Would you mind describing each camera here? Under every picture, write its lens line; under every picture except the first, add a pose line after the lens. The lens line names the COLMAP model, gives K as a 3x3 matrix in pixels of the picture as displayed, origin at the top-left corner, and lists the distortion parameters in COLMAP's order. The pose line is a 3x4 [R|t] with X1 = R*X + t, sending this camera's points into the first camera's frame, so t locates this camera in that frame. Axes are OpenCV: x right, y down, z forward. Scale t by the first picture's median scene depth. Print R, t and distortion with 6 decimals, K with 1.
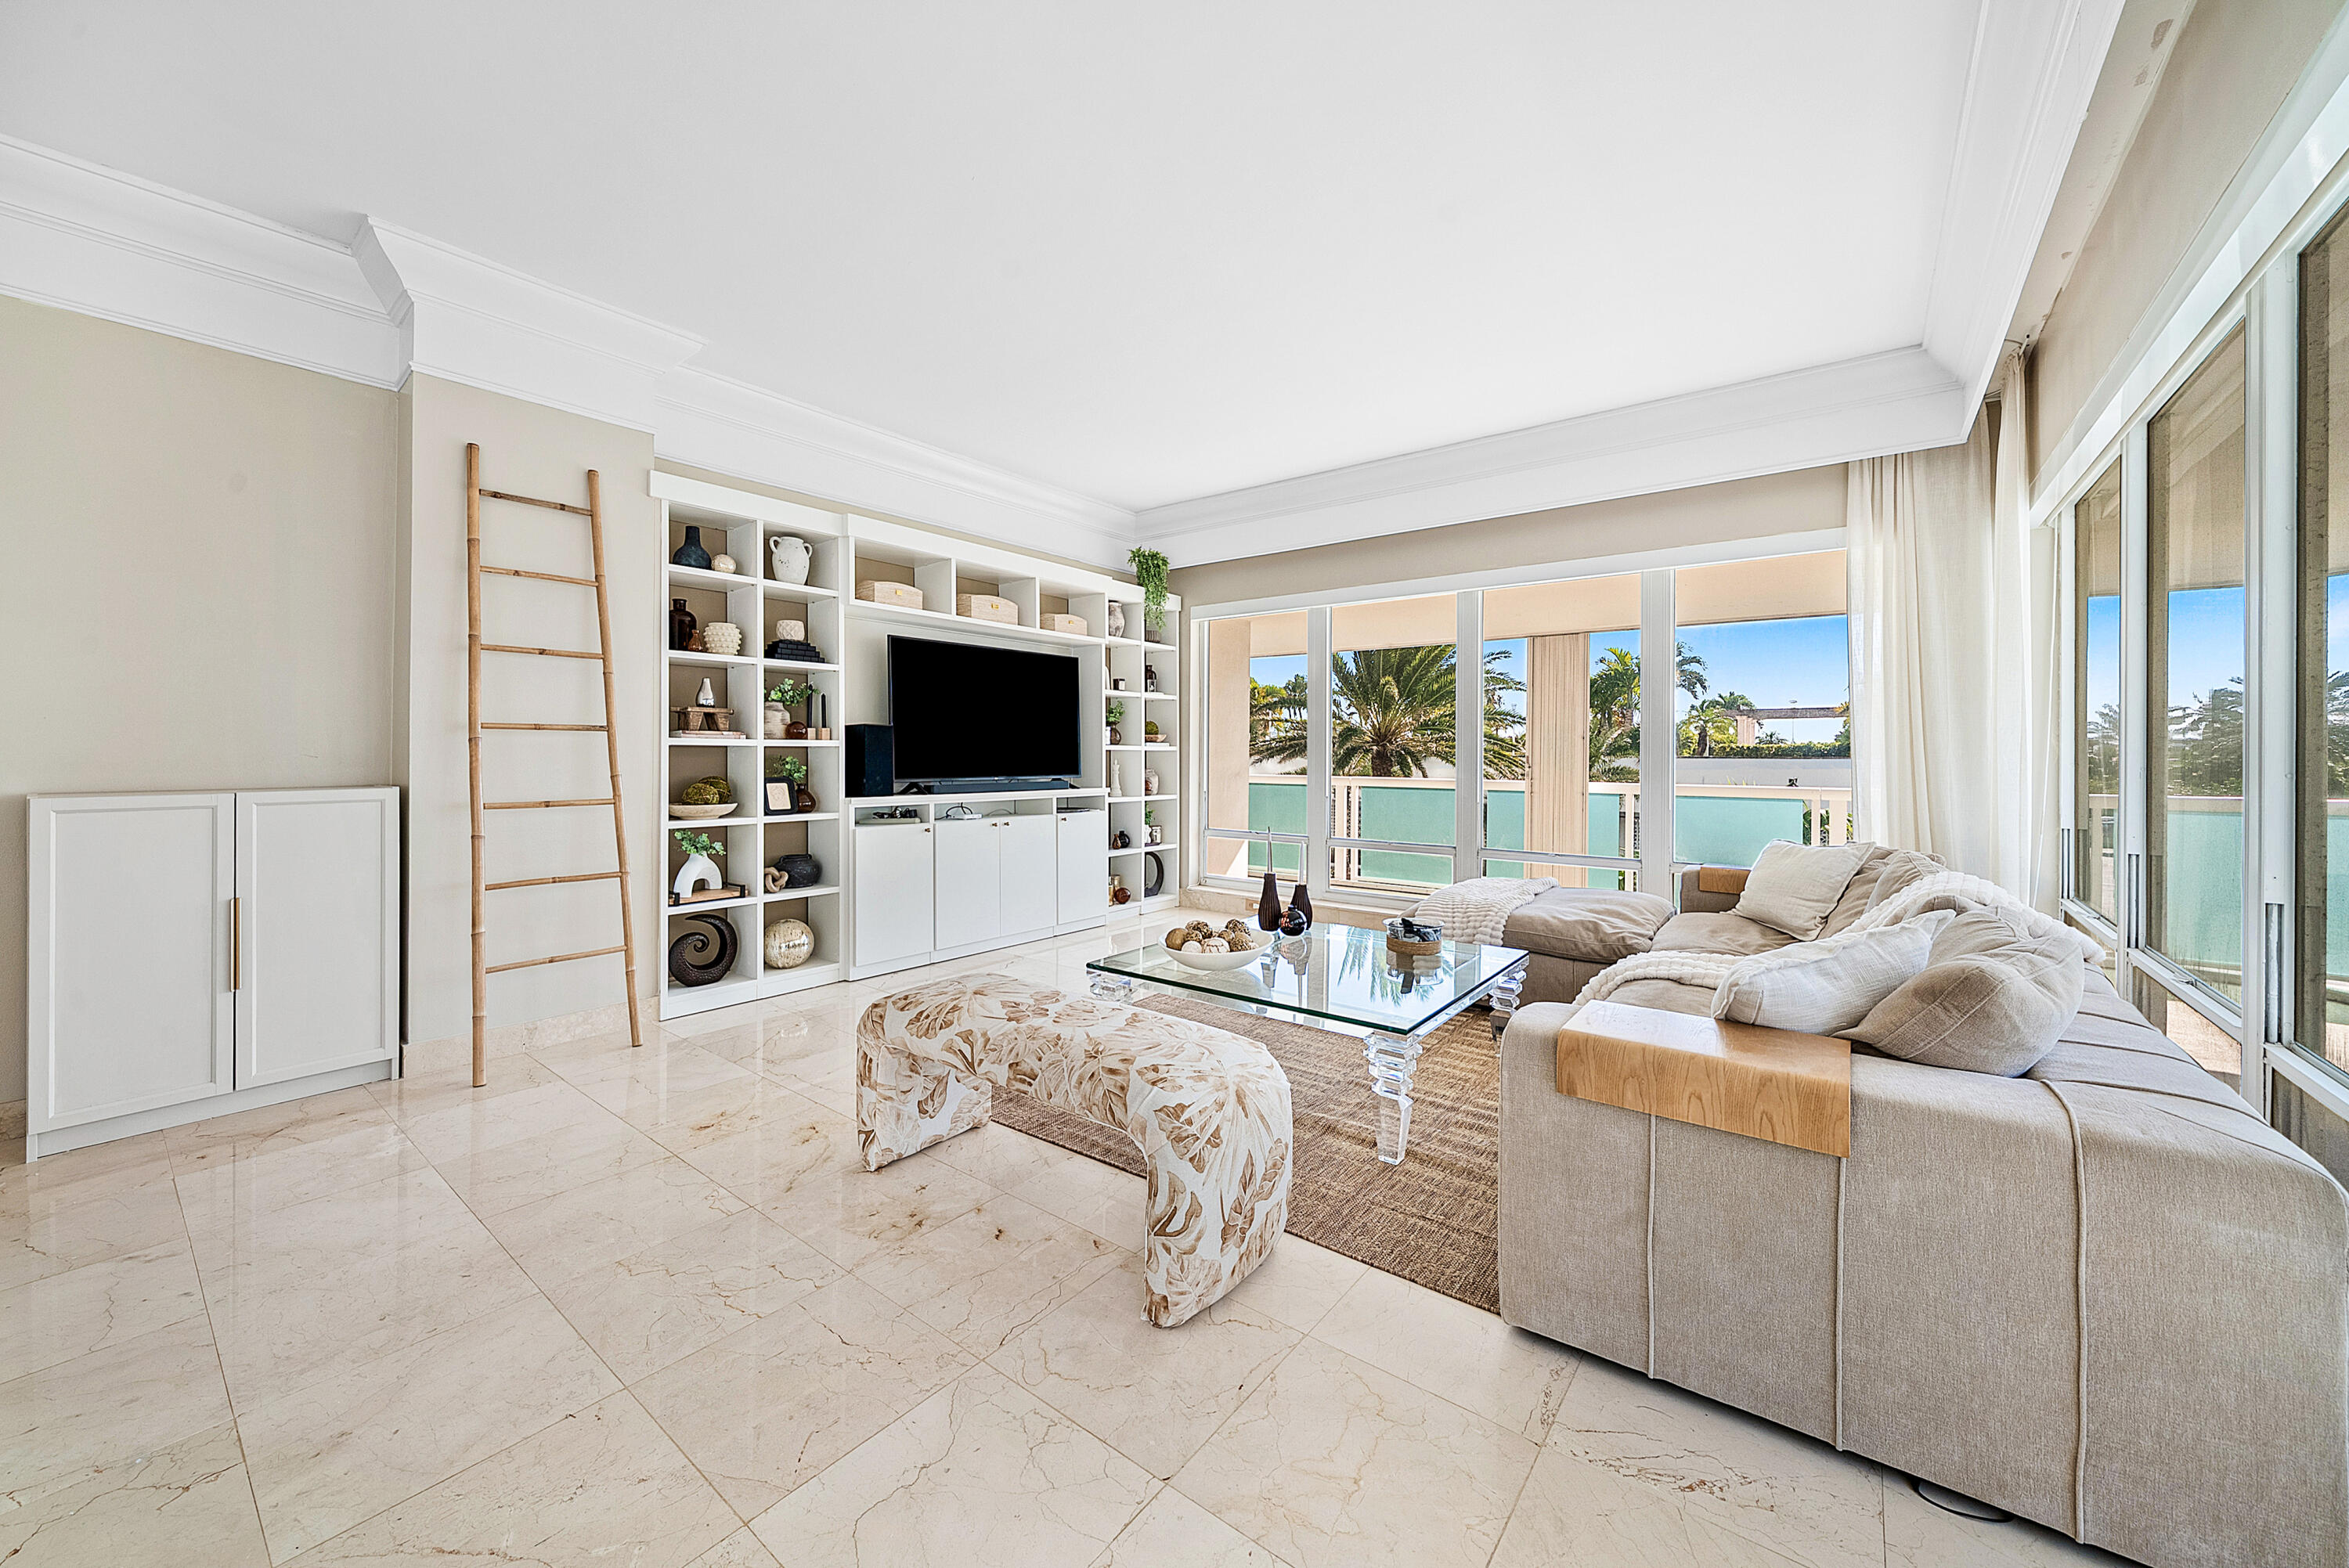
lens RADIAL K [[861.0, 0, 1160.7], [0, 861.0, 765.0], [0, 0, 1]] dist [-0.000392, -0.000031]
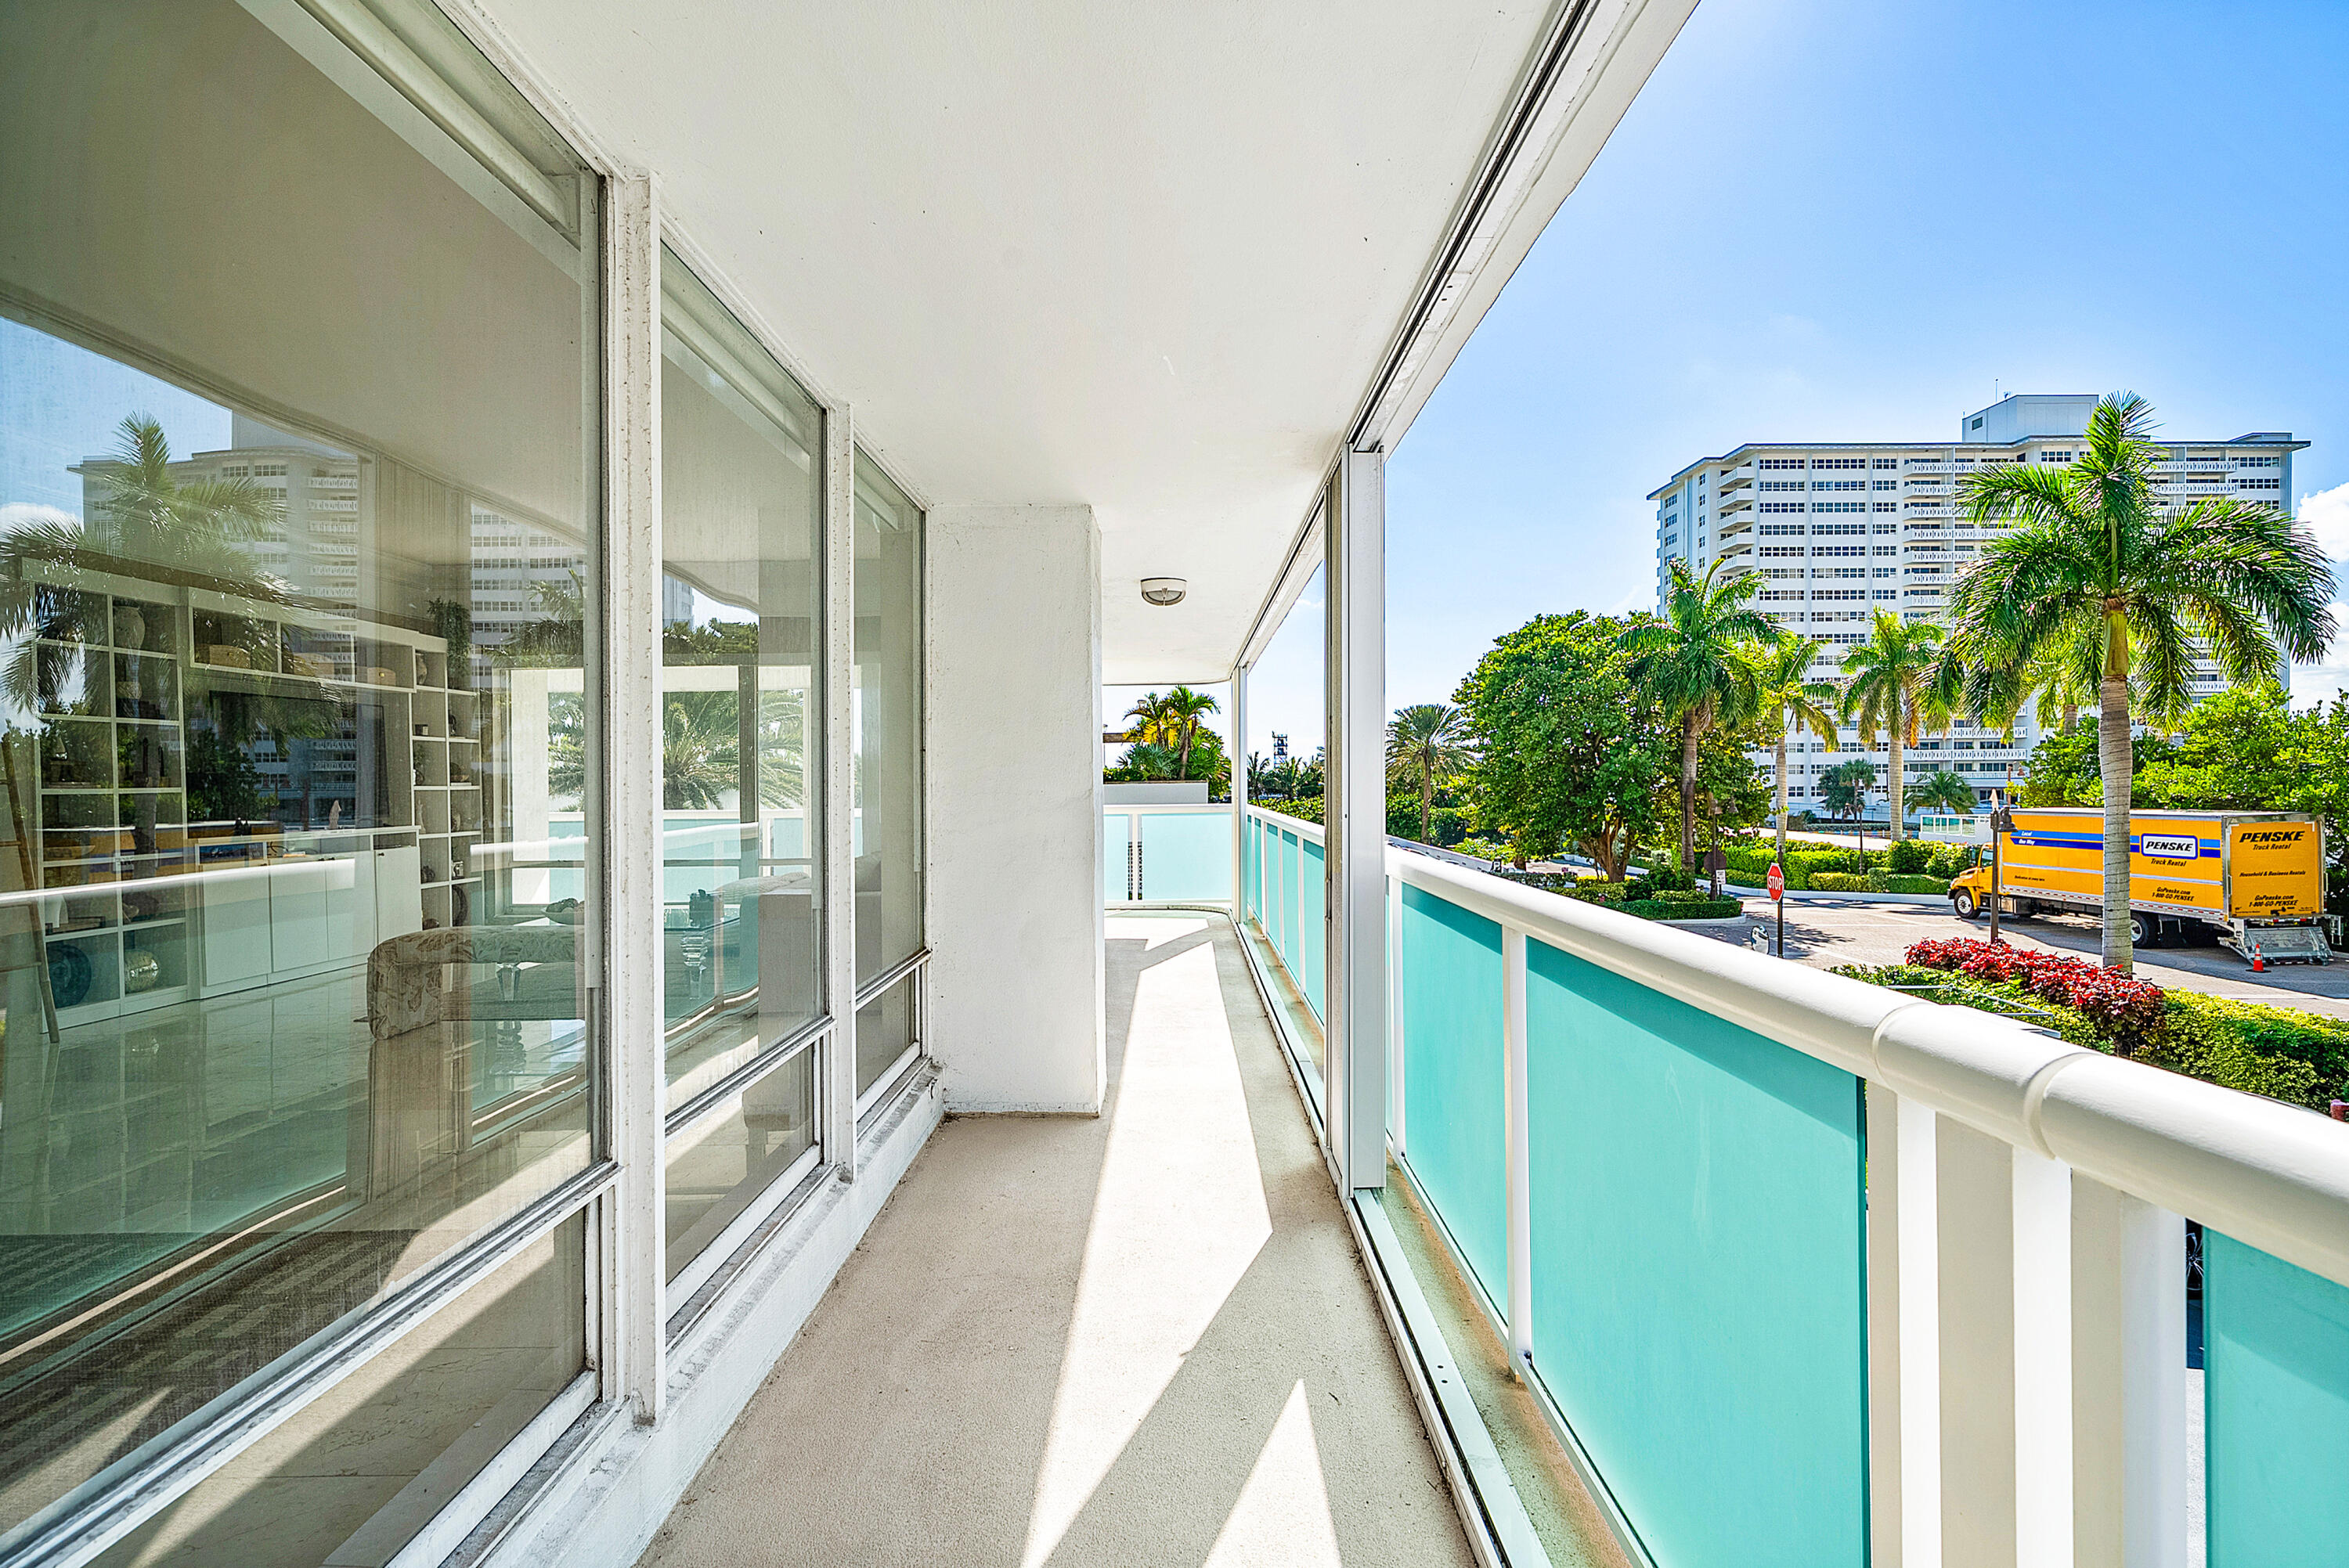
lens RADIAL K [[1163.1, 0, 1167.9], [0, 1163.1, 782.9], [0, 0, 1]] dist [-0.024380, -0.000357]
pose [[0.790205, -0.011931, 0.612726, -0.206279], [0.019512, 0.999793, -0.005696, -0.000556], [-0.612532, 0.016457, 0.790275, -0.741288]]
